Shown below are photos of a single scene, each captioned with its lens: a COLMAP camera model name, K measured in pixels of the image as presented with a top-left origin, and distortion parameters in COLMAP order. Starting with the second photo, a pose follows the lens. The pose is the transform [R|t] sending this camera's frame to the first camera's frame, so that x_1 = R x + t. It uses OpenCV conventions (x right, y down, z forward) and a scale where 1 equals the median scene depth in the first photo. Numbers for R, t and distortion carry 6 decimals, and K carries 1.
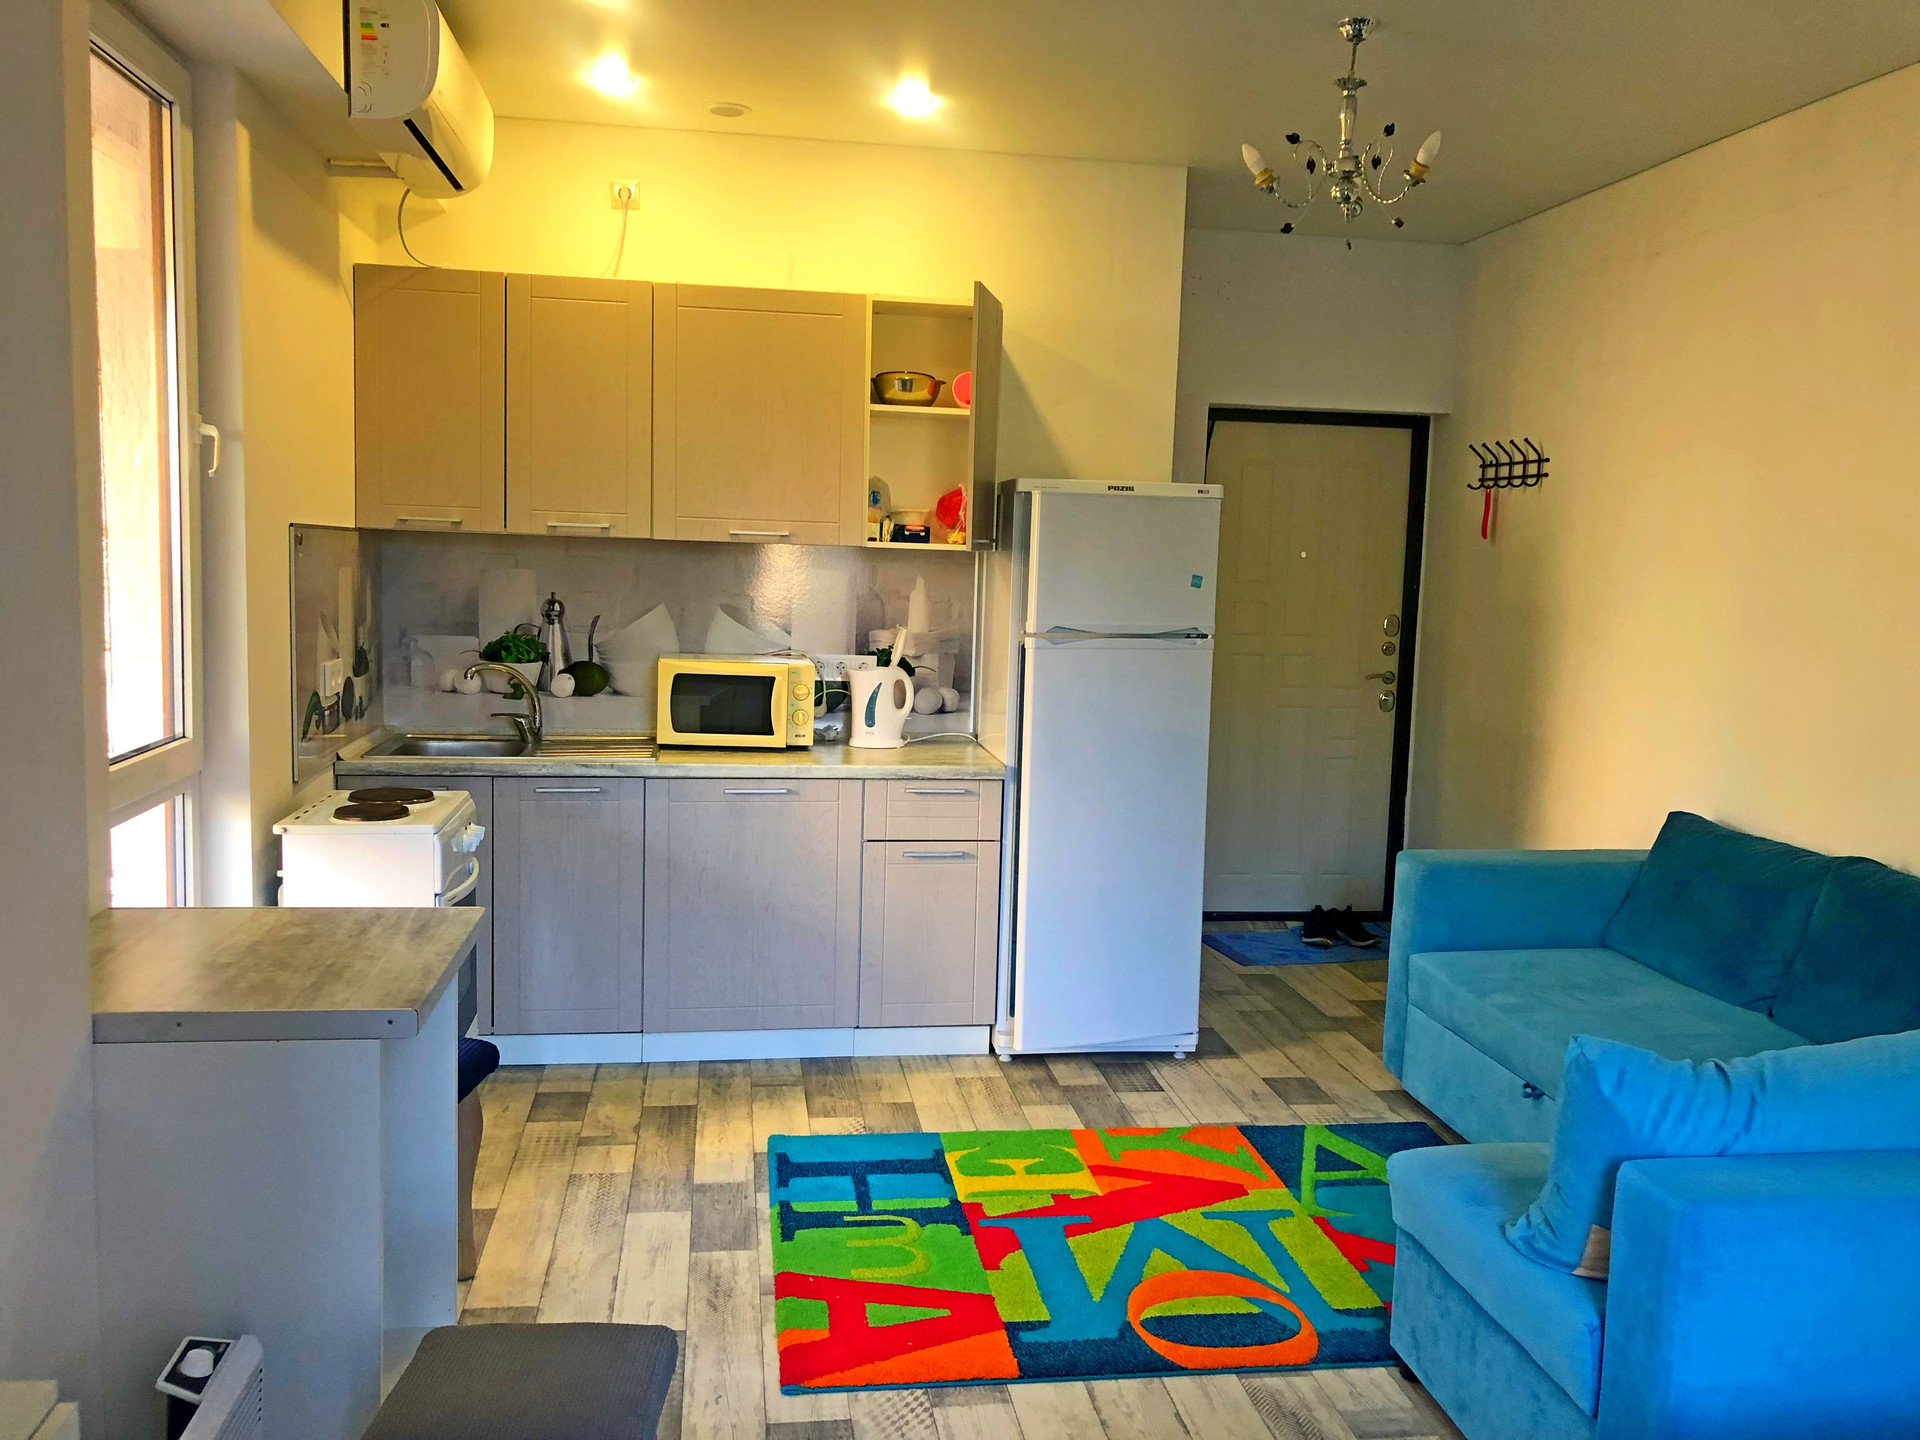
lens RADIAL K [[1580.4, 0, 954.7], [0, 1580.4, 707.7], [0, 0, 1]] dist [0.015384, -0.009570]
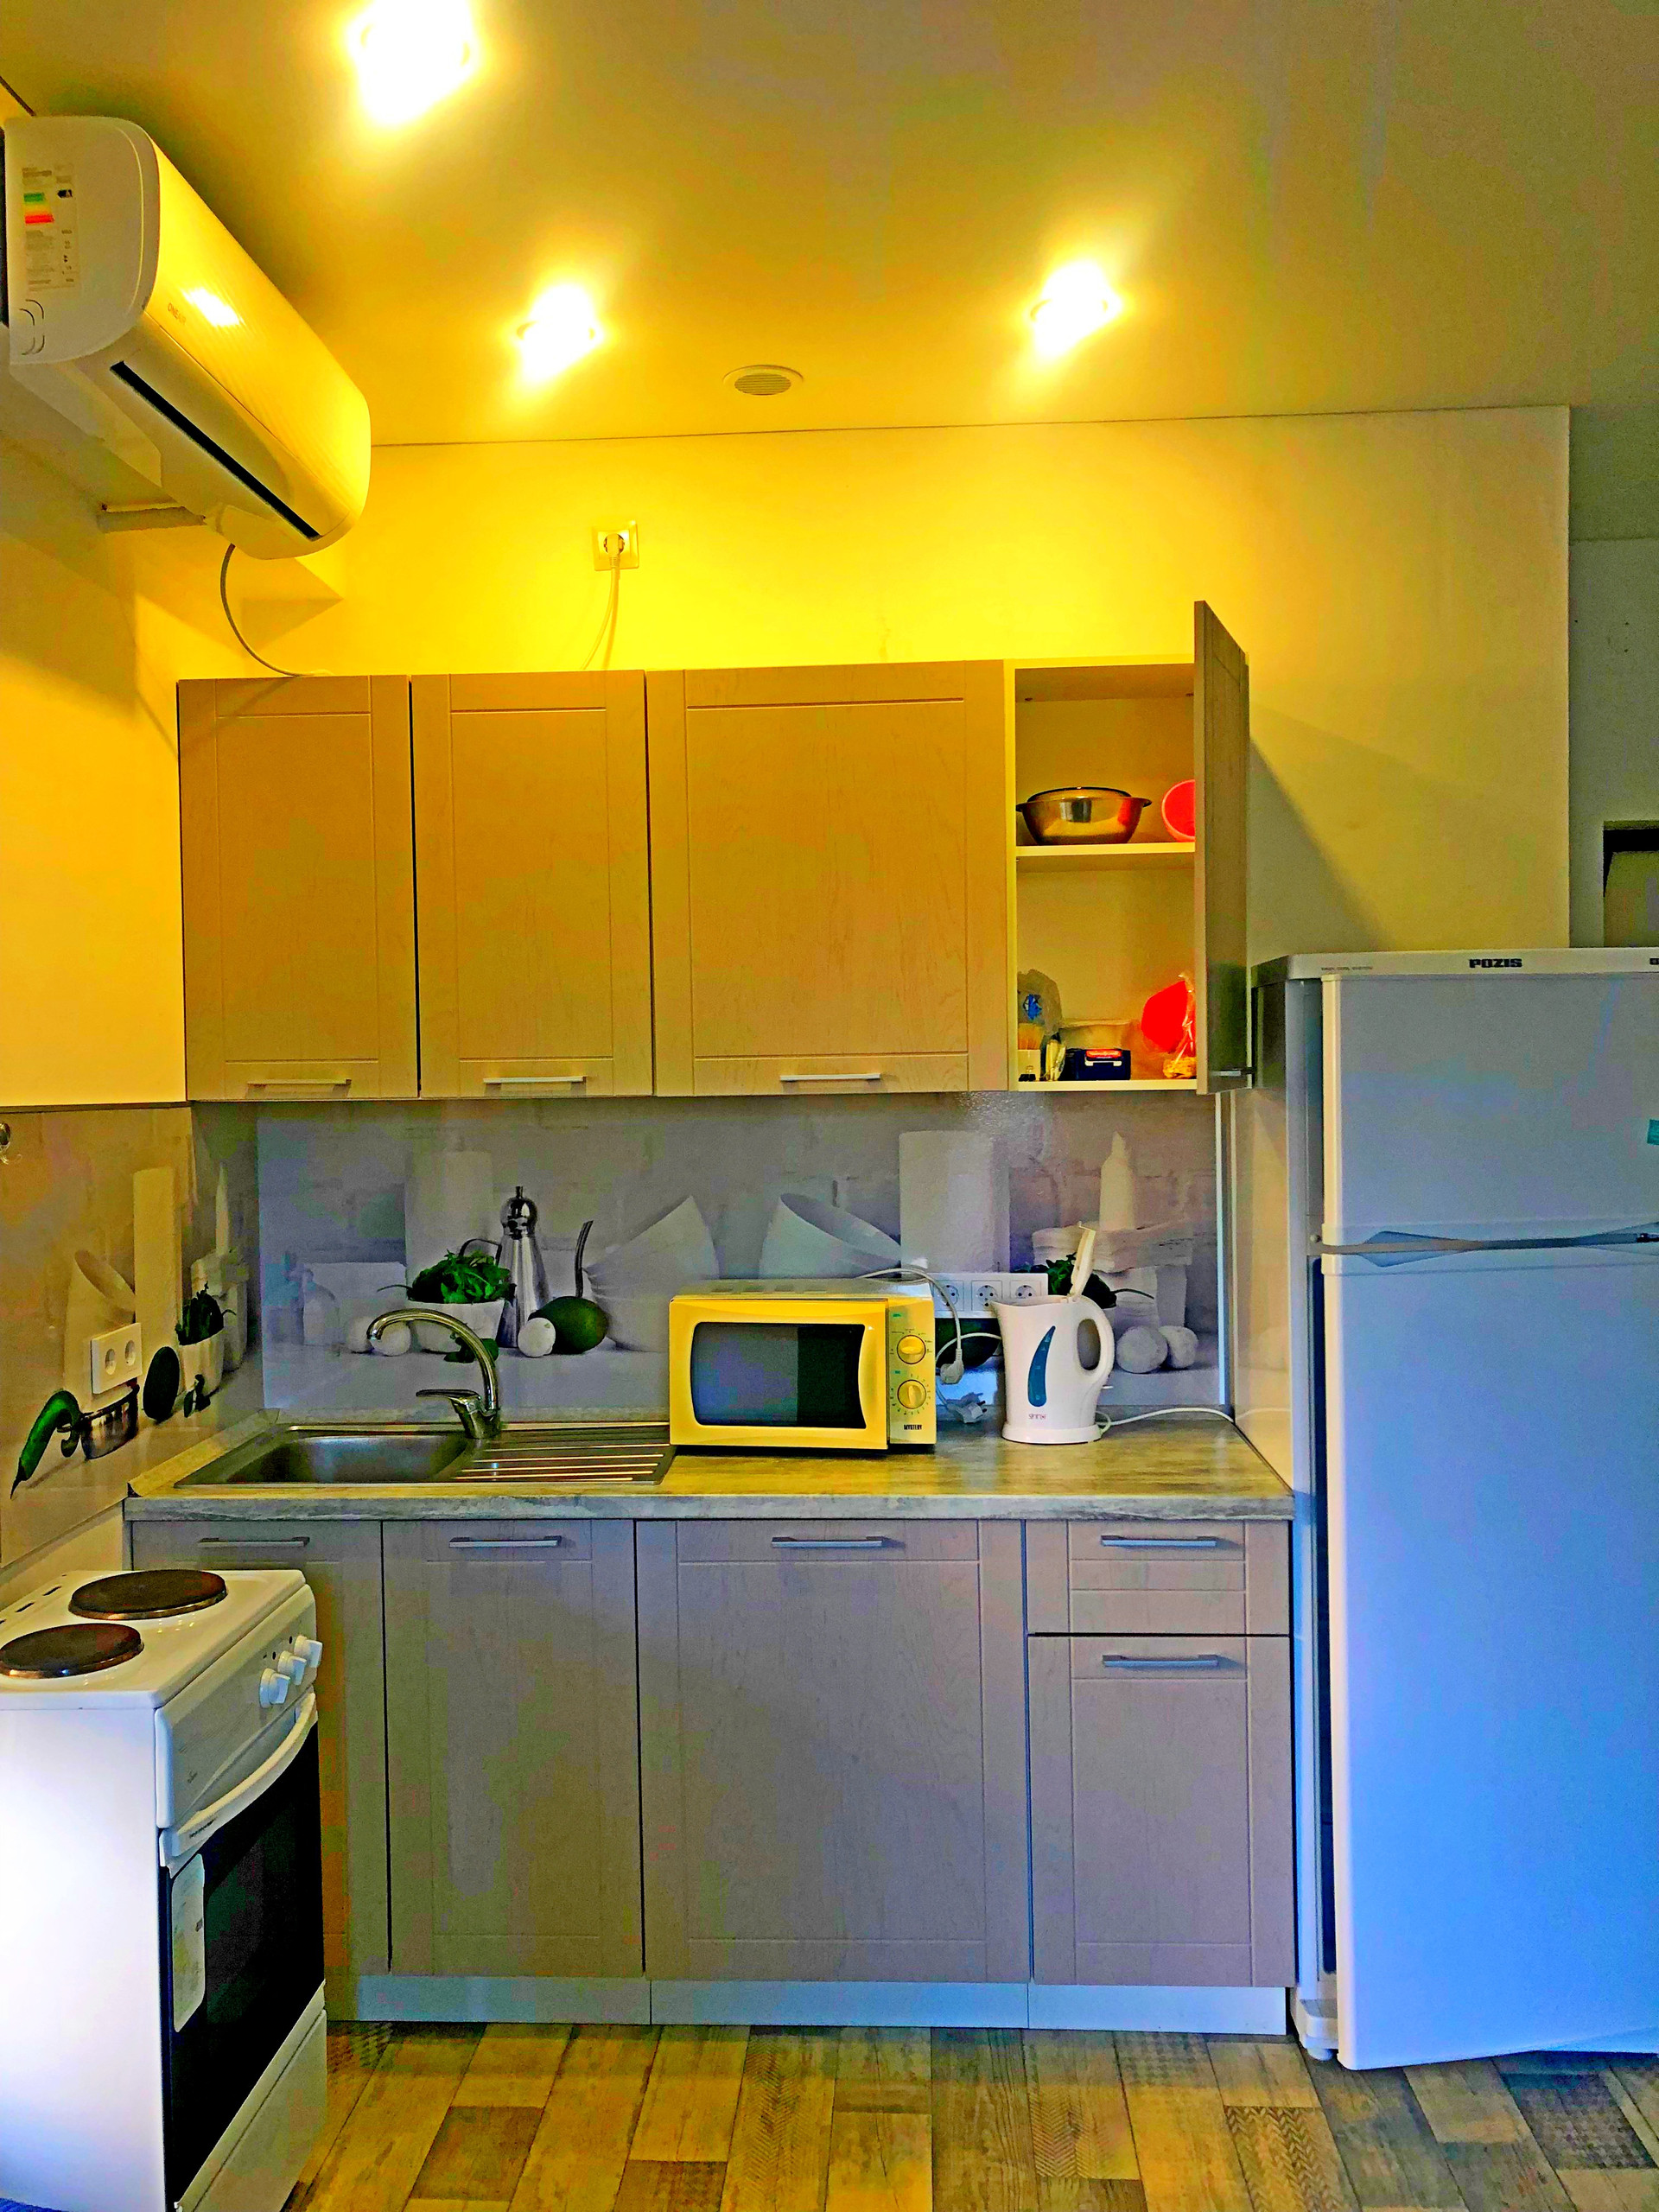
lens RADIAL K [[1819.5, 0, 793.0], [0, 1819.5, 1140.3], [0, 0, 1]] dist [0.106769, -0.189764]
pose [[0.976751, -0.041889, -0.210247, 0.002656], [0.028438, 0.997375, -0.066597, -0.042193], [0.212485, 0.059070, 0.975377, 0.336759]]
